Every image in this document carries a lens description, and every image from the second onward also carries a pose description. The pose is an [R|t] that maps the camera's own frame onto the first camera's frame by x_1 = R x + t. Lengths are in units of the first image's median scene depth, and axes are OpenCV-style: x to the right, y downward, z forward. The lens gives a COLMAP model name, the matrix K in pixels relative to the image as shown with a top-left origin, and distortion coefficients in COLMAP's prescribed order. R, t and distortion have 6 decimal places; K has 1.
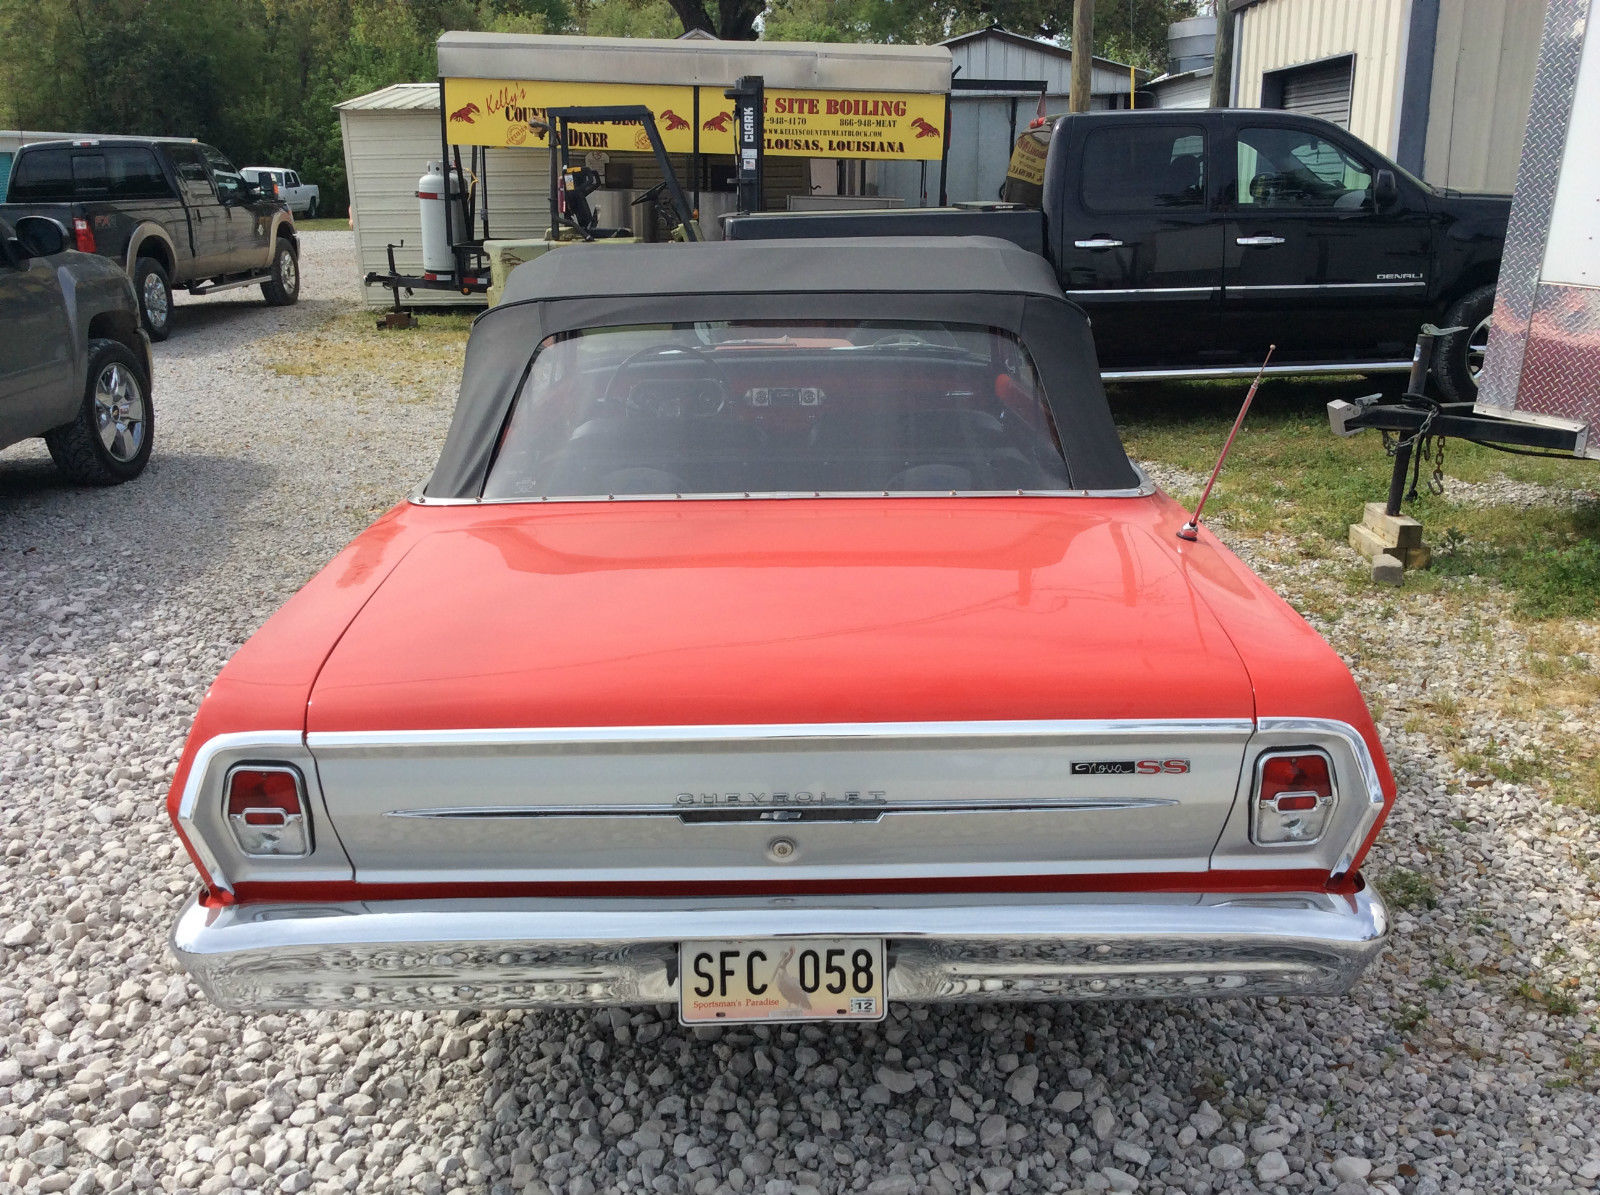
lens RADIAL K [[1454.0, 0, 801.9], [0, 1454.0, 602.8], [0, 0, 1]] dist [0.109311, -0.175766]
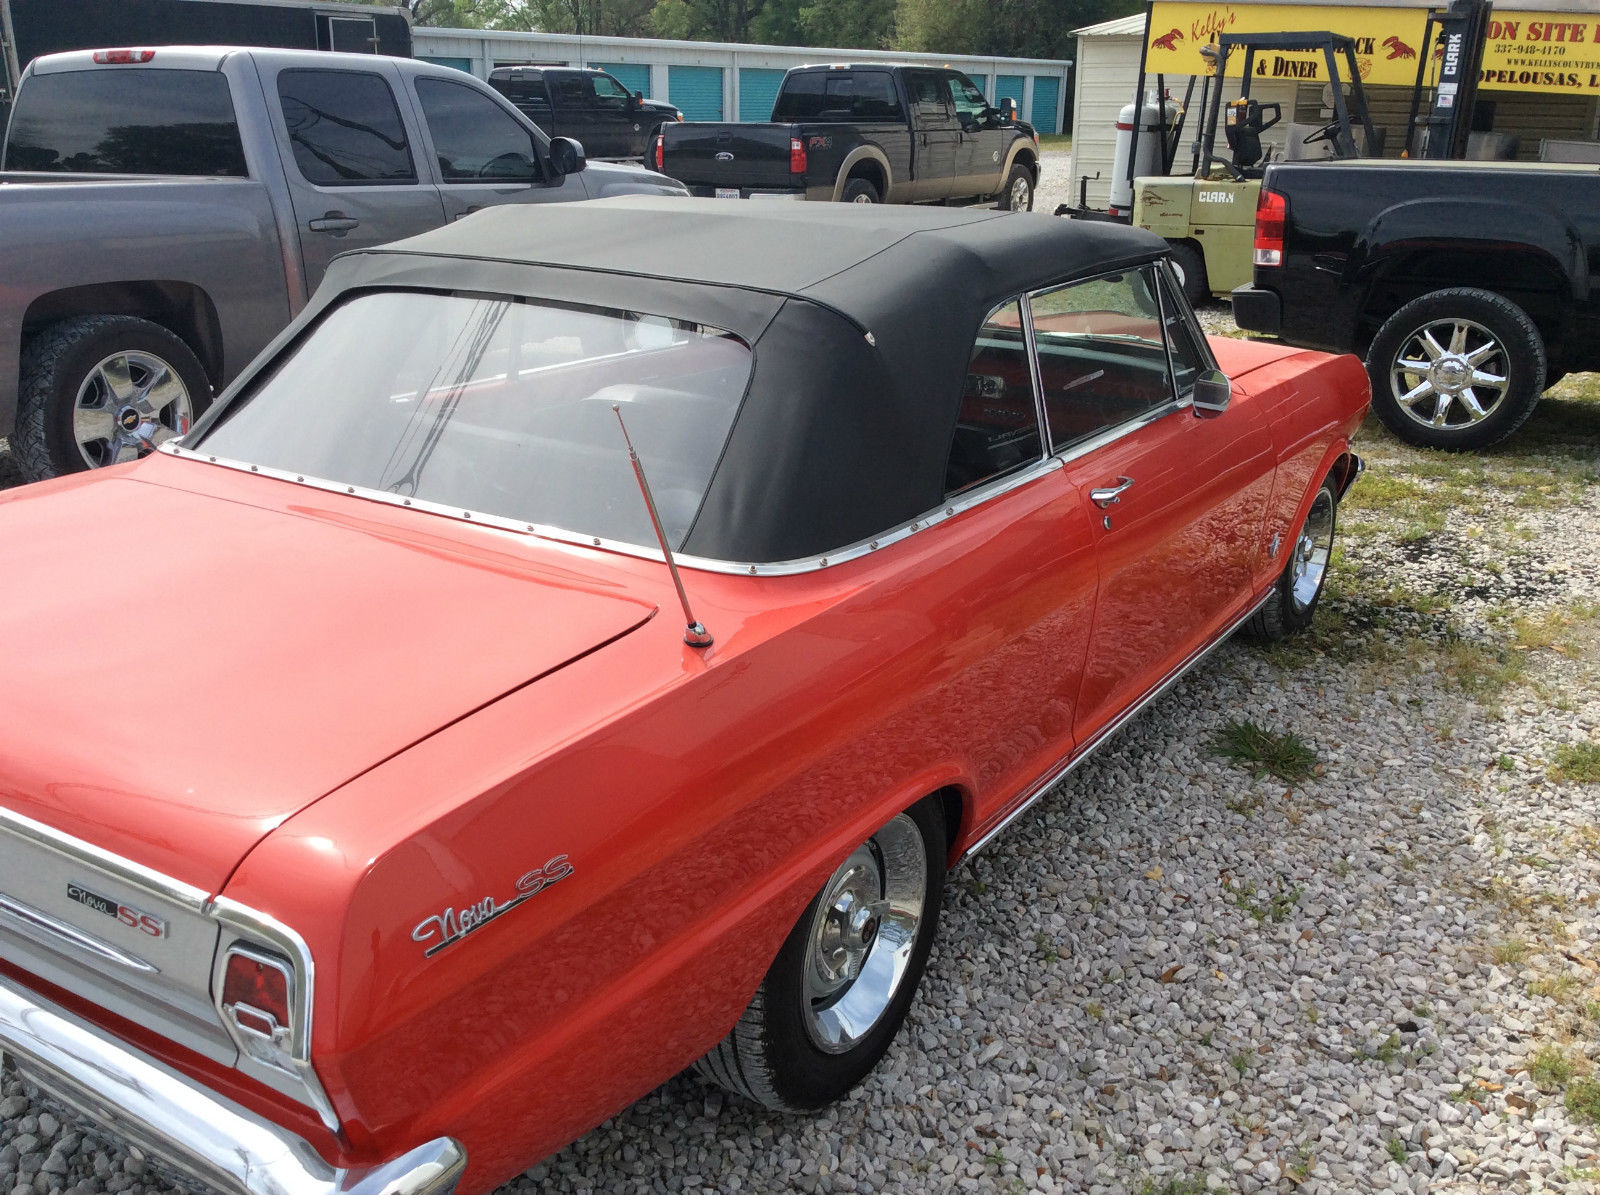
lens RADIAL K [[1507.0, 0, 800.0], [0, 1507.0, 597.5], [0, 0, 1]] dist [-0.006777, -0.011461]
pose [[0.839551, 0.192752, -0.507938, 0.640519], [-0.173400, 0.981115, 0.085707, -0.131980], [0.514866, 0.016121, 0.857119, 0.337035]]
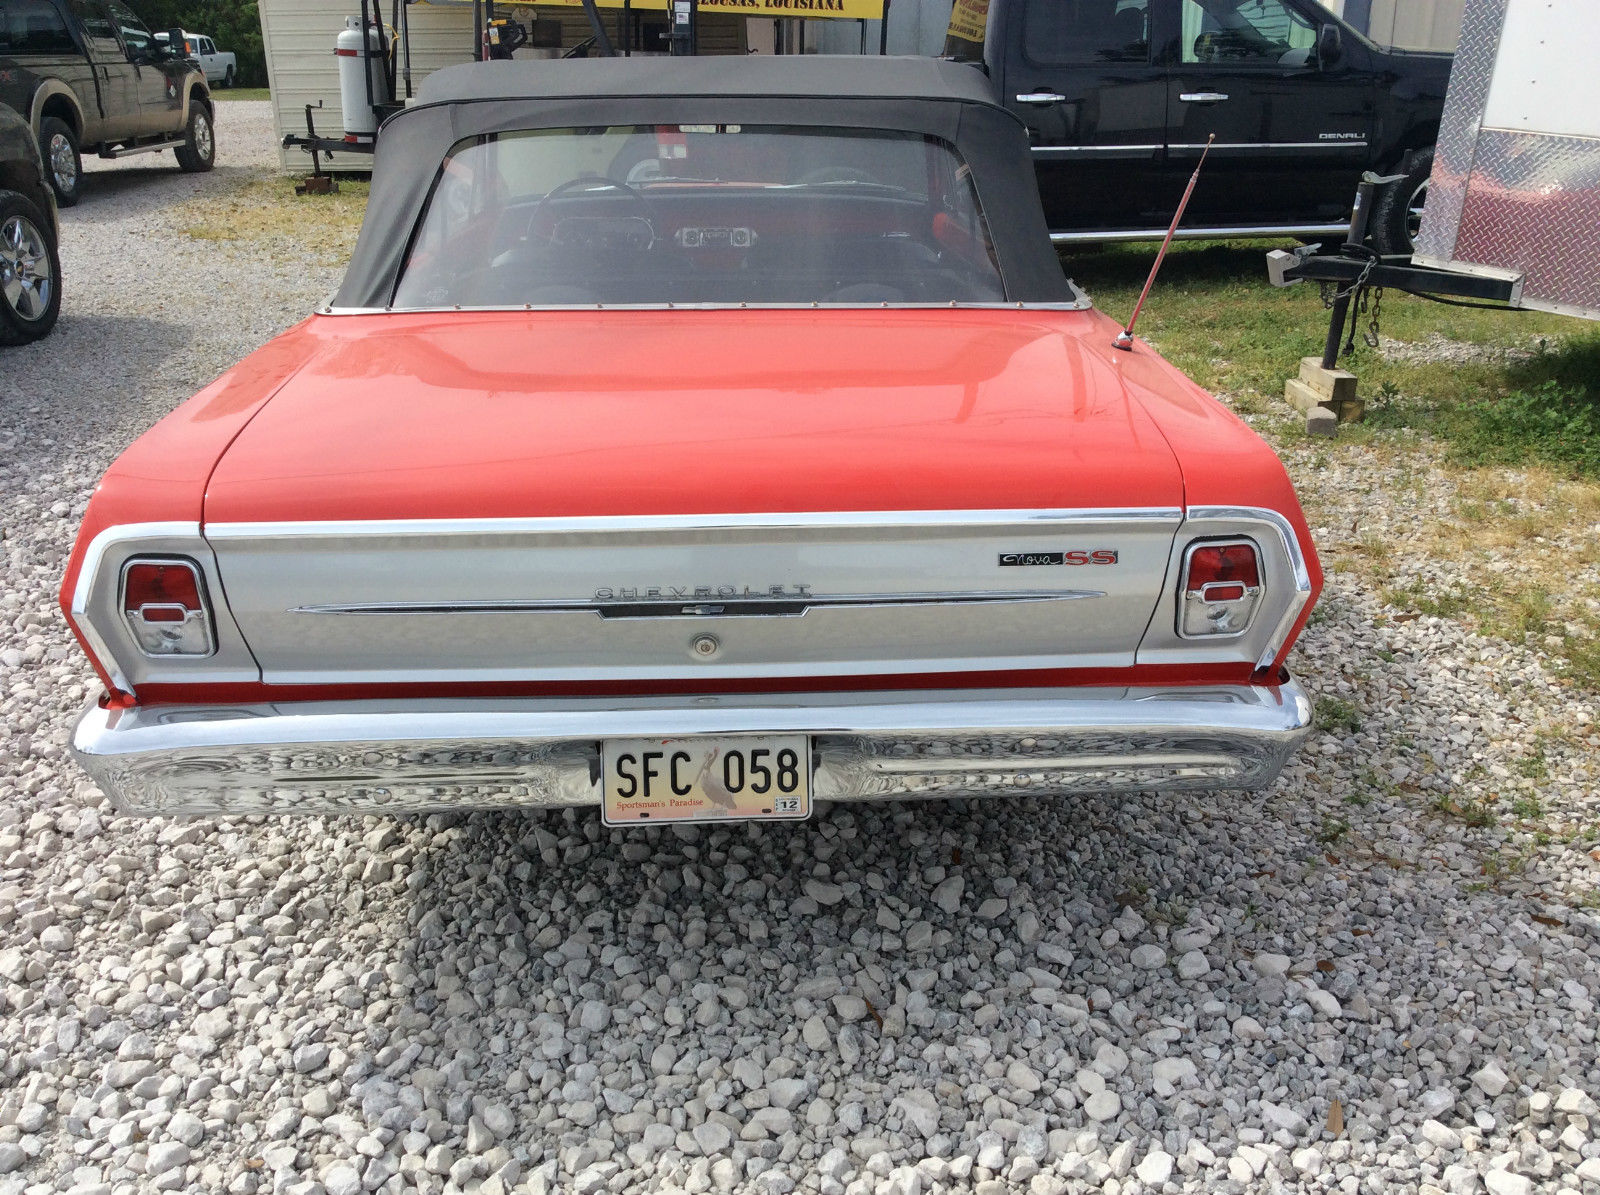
lens RADIAL K [[1453.4, 0, 800.0], [0, 1453.4, 597.5], [0, 0, 1]] dist [0.131194, -0.223921]
pose [[0.999220, -0.003326, 0.039343, 0.008365], [0.000522, 0.997471, 0.071071, 0.047621], [-0.039480, -0.070995, 0.996695, 0.018008]]
